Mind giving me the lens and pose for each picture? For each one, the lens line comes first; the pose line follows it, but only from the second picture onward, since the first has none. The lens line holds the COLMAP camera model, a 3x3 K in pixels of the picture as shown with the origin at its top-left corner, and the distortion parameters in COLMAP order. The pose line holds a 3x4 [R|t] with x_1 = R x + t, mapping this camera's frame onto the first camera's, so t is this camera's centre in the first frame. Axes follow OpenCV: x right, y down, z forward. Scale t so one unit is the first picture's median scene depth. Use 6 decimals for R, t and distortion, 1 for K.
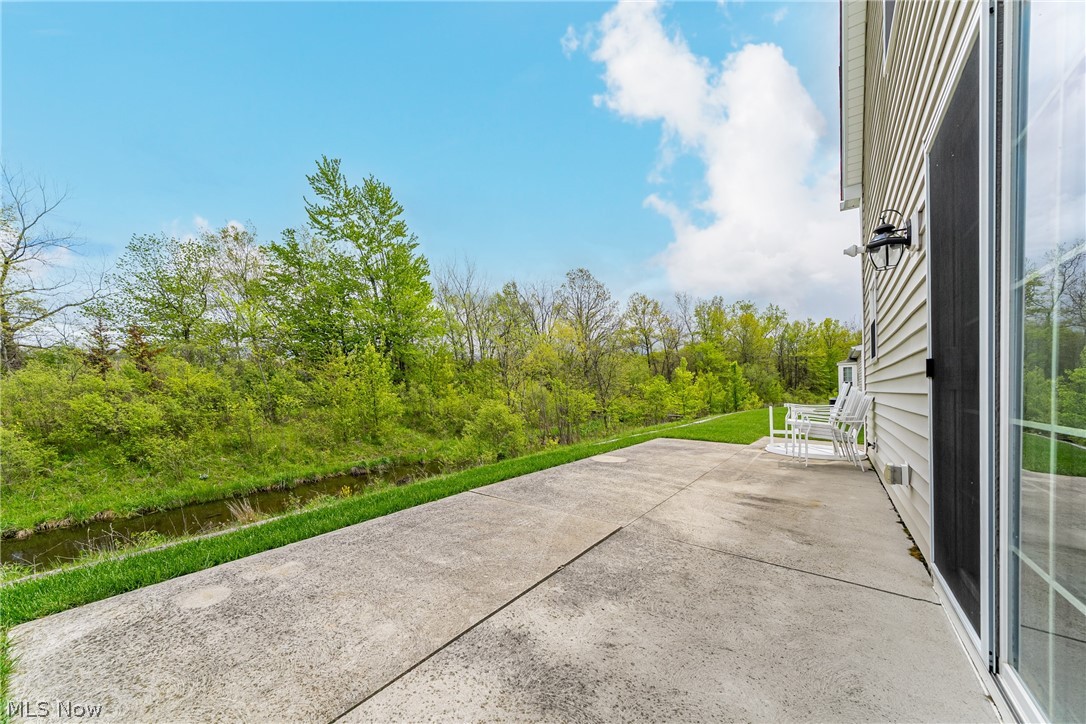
lens RADIAL K [[478.3, 0, 464.4], [0, 478.3, 387.3], [0, 0, 1]] dist [0.000810, -0.000100]
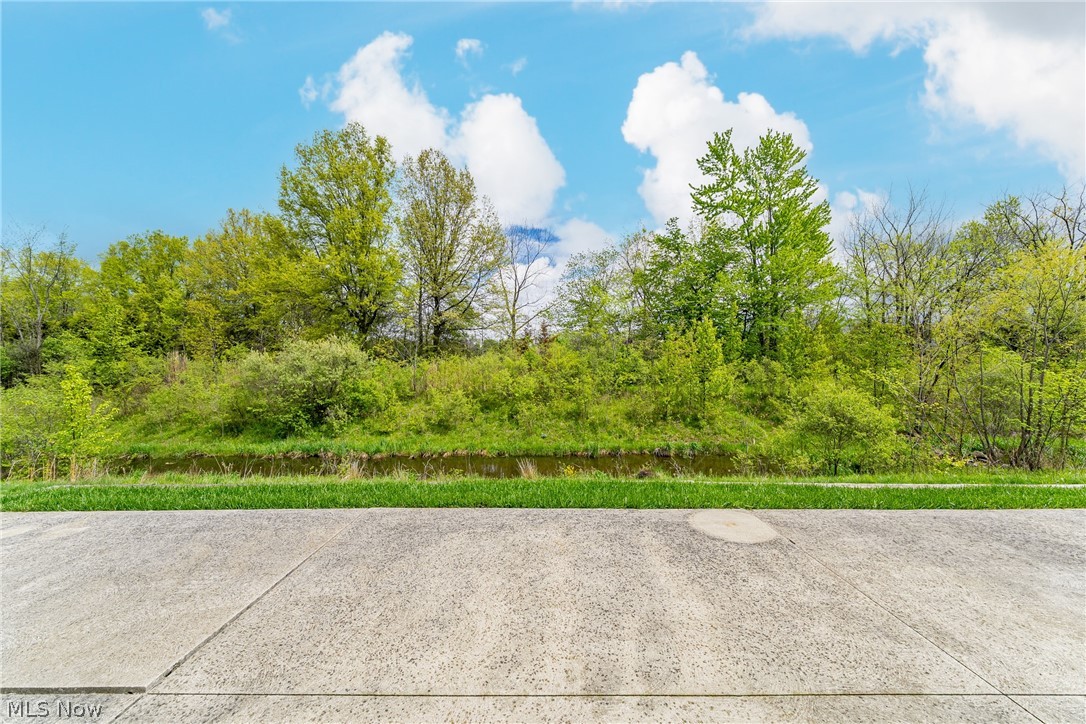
lens RADIAL K [[393.0, 0, 543.0], [0, 393.0, 381.8], [0, 0, 1]] dist [0.000755, -0.000043]
pose [[0.607083, 0.032412, -0.793977, 0.200144], [0.003948, 0.999032, 0.043802, -0.002323], [0.794629, -0.029726, 0.606368, 0.258372]]
